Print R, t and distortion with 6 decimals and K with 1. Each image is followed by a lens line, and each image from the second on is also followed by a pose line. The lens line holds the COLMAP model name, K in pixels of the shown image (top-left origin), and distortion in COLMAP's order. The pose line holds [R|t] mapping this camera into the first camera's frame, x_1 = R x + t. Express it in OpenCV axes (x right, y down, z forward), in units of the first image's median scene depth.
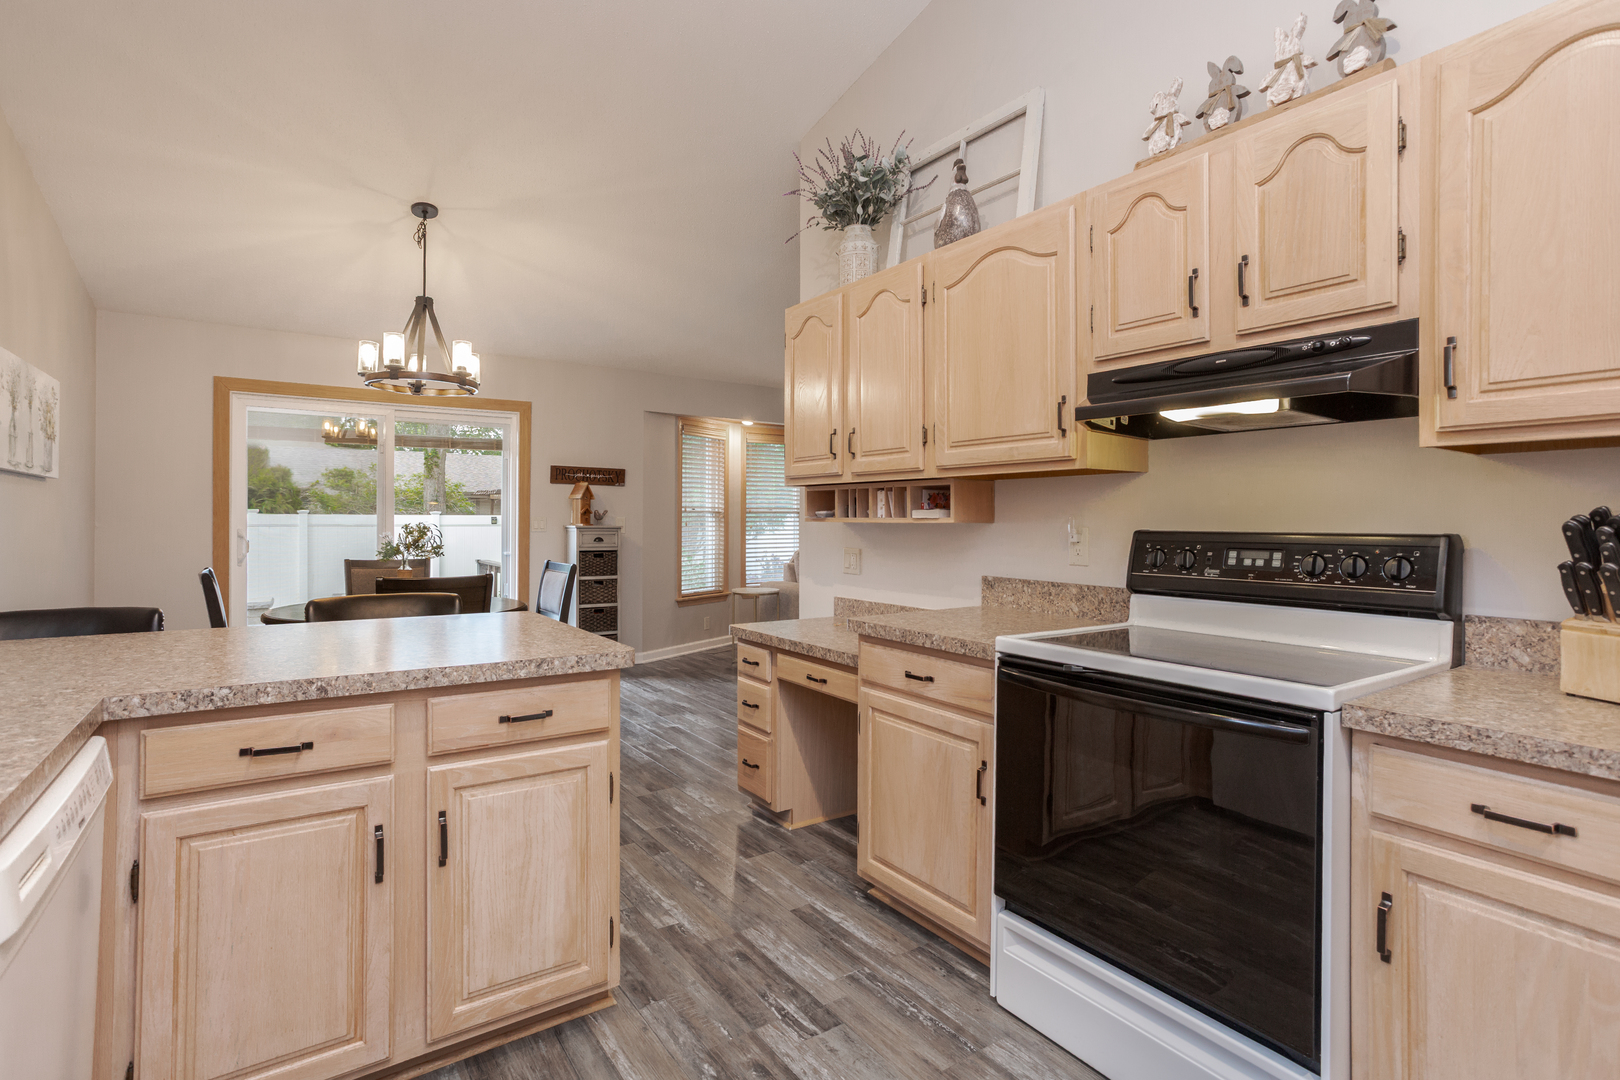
lens RADIAL K [[790.2, 0, 812.4], [0, 790.2, 520.5], [0, 0, 1]] dist [-0.052798, 0.033843]
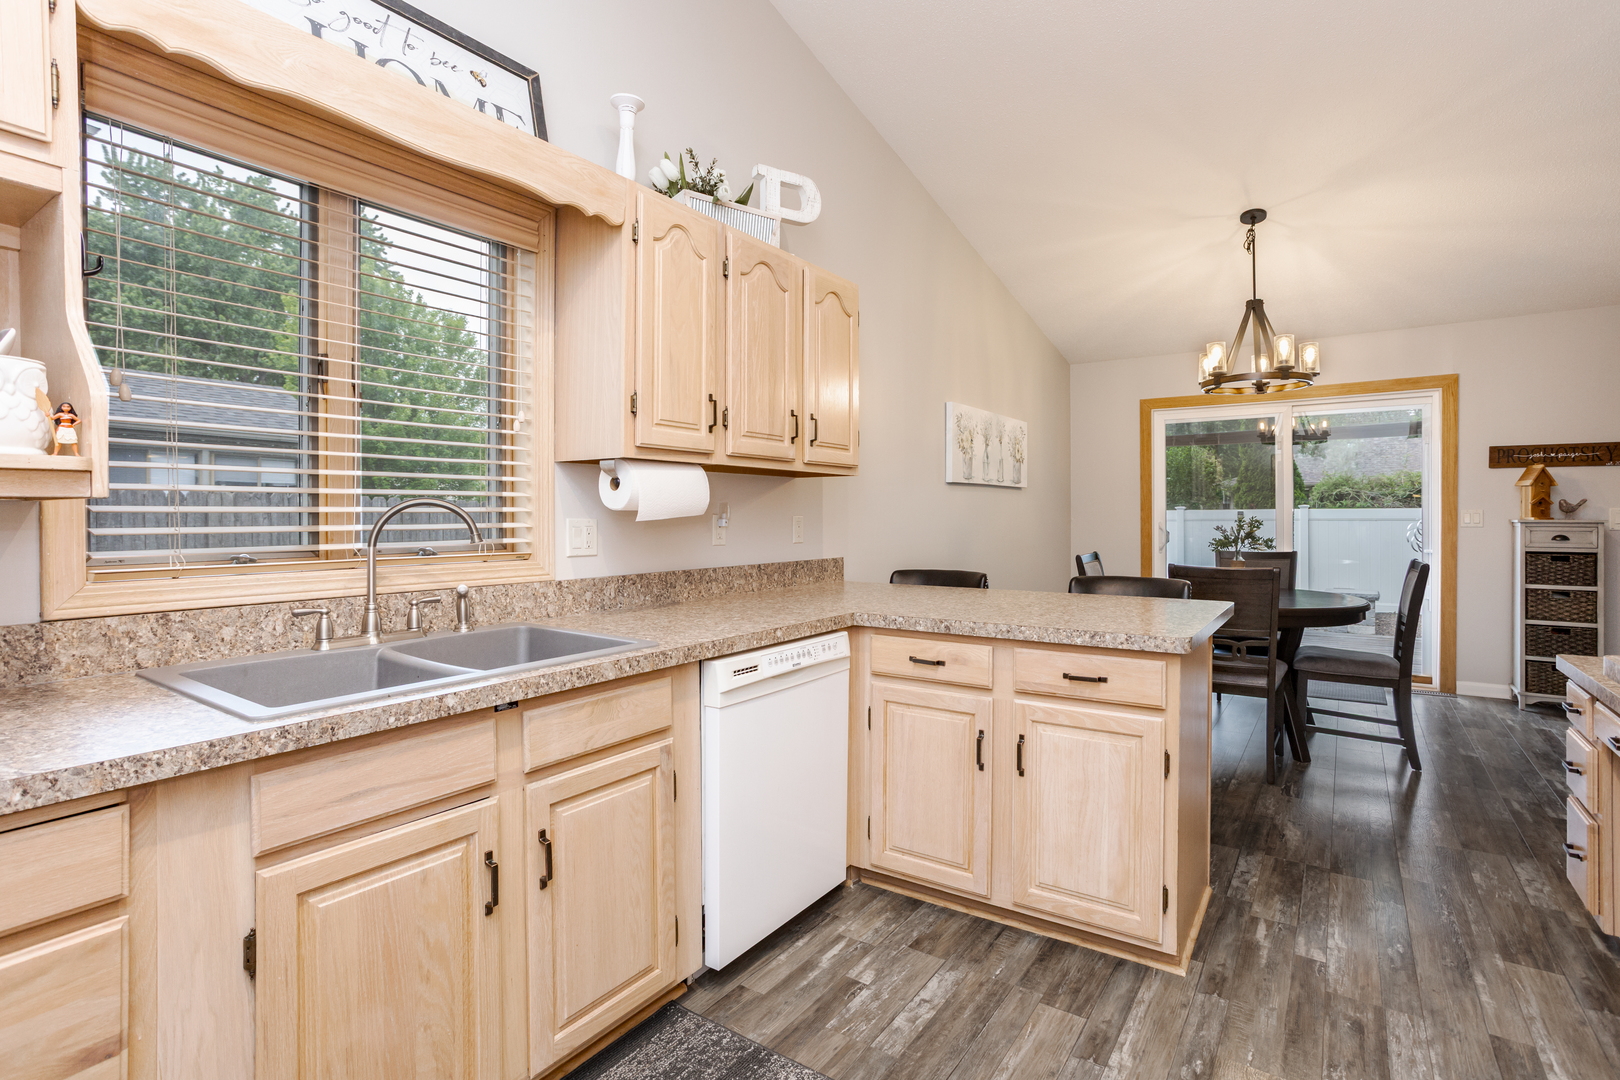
lens RADIAL K [[786.6, 0, 814.1], [0, 786.6, 519.7], [0, 0, 1]] dist [-0.044557, 0.026475]
pose [[0.351062, -0.000625, -0.936352, 0.466454], [0.006139, 0.999980, 0.001634, 0.002605], [0.936332, -0.006322, 0.351058, 0.147707]]
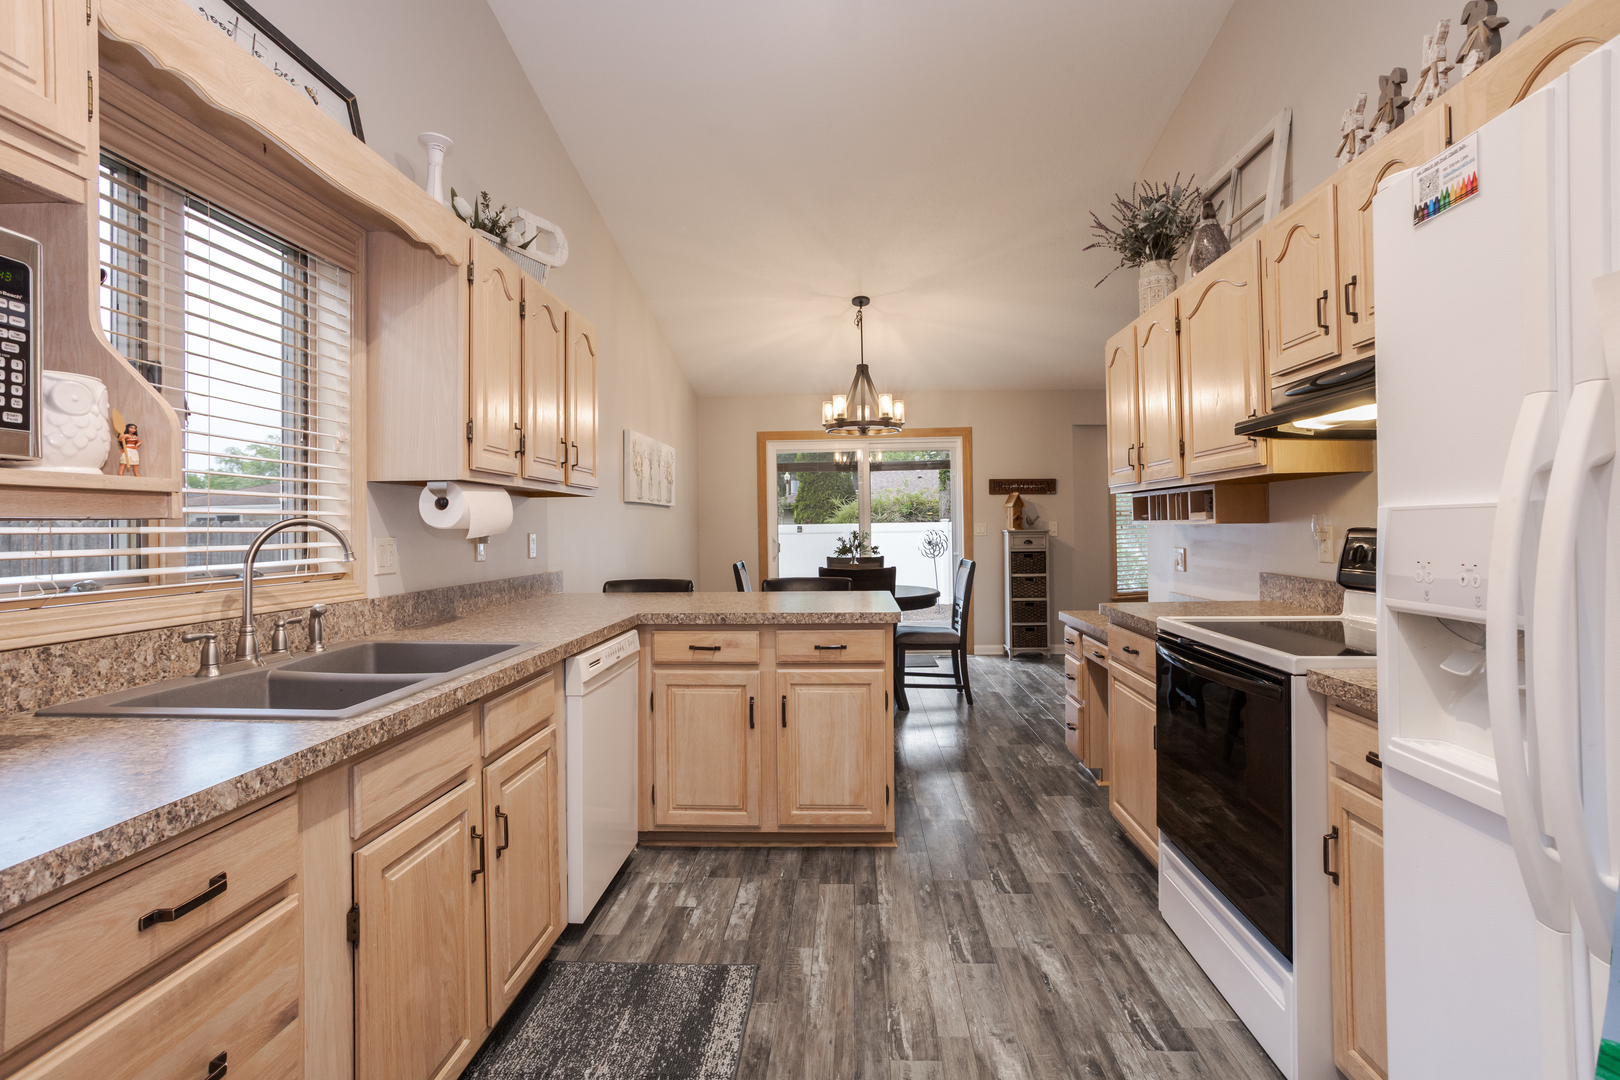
lens RADIAL K [[790.2, 0, 812.4], [0, 790.2, 520.5], [0, 0, 1]] dist [-0.052798, 0.033843]
pose [[0.790059, -0.021328, -0.612660, 0.482645], [0.018287, 0.999770, -0.011221, 0.000846], [0.612758, -0.002338, 0.790267, -0.259601]]
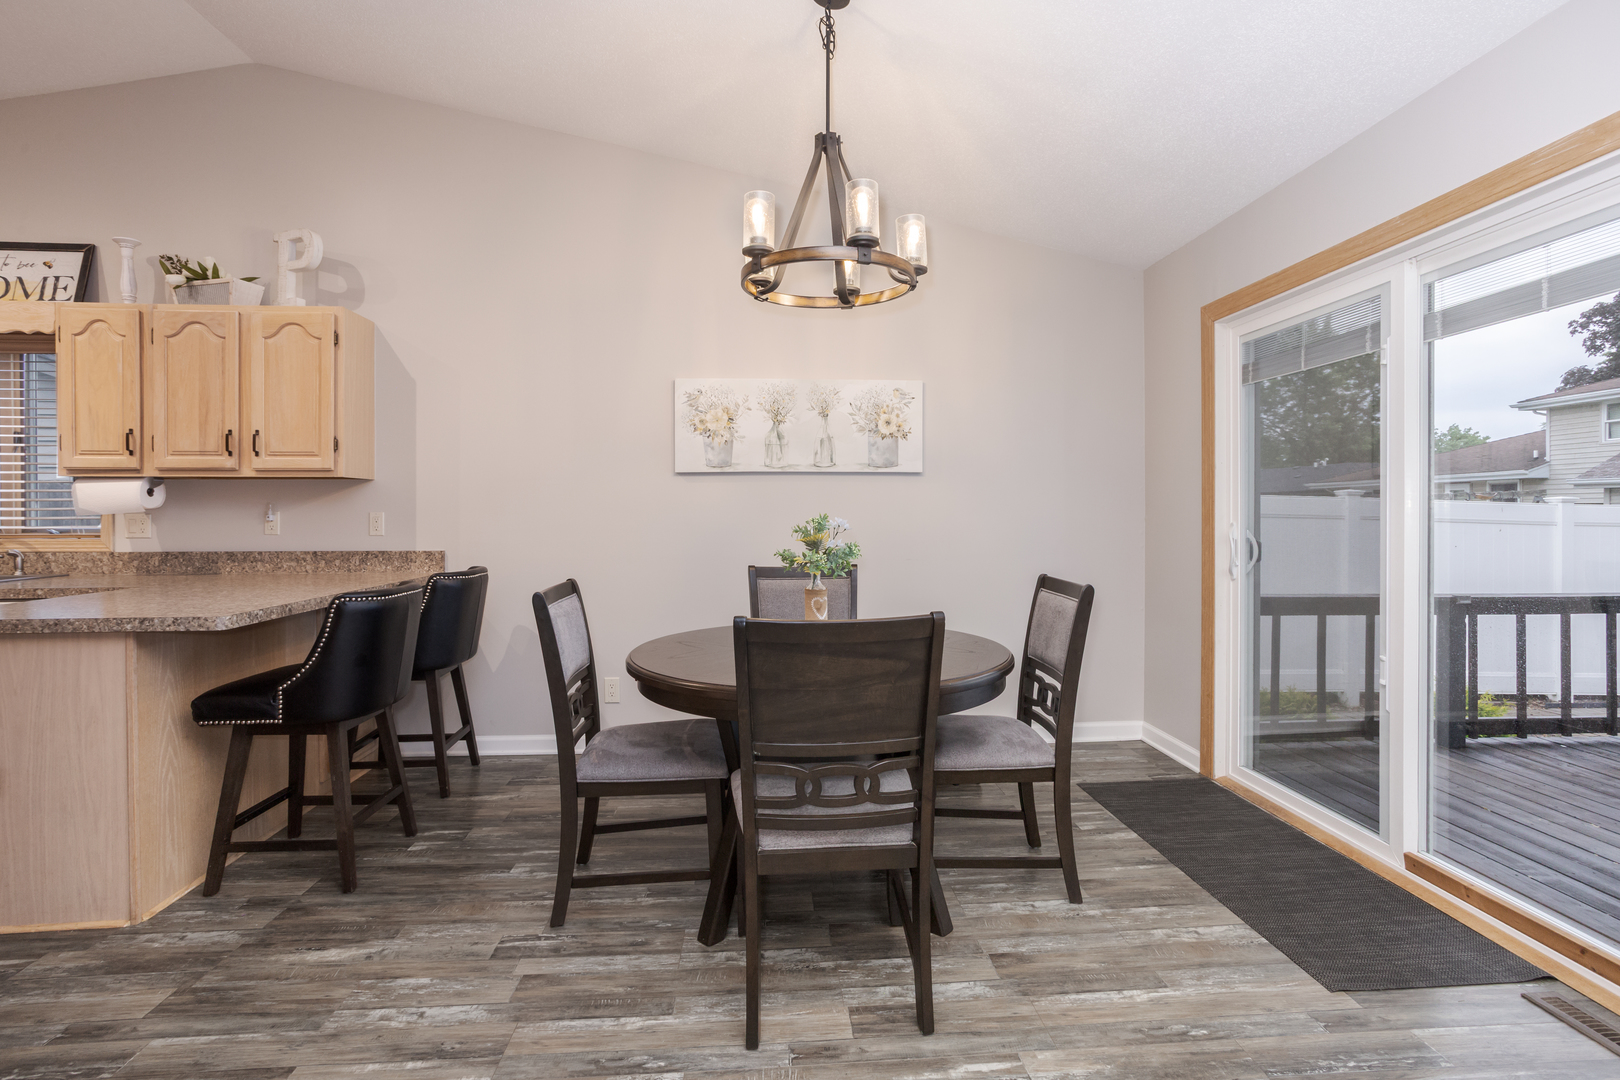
lens RADIAL K [[800.5, 0, 815.4], [0, 800.5, 511.9], [0, 0, 1]] dist [-0.058126, 0.044894]
pose [[-0.517195, 0.002644, -0.855863, 0.050983], [0.002048, 0.999996, 0.001851, -0.003926], [0.855865, -0.000796, -0.517199, 2.321468]]
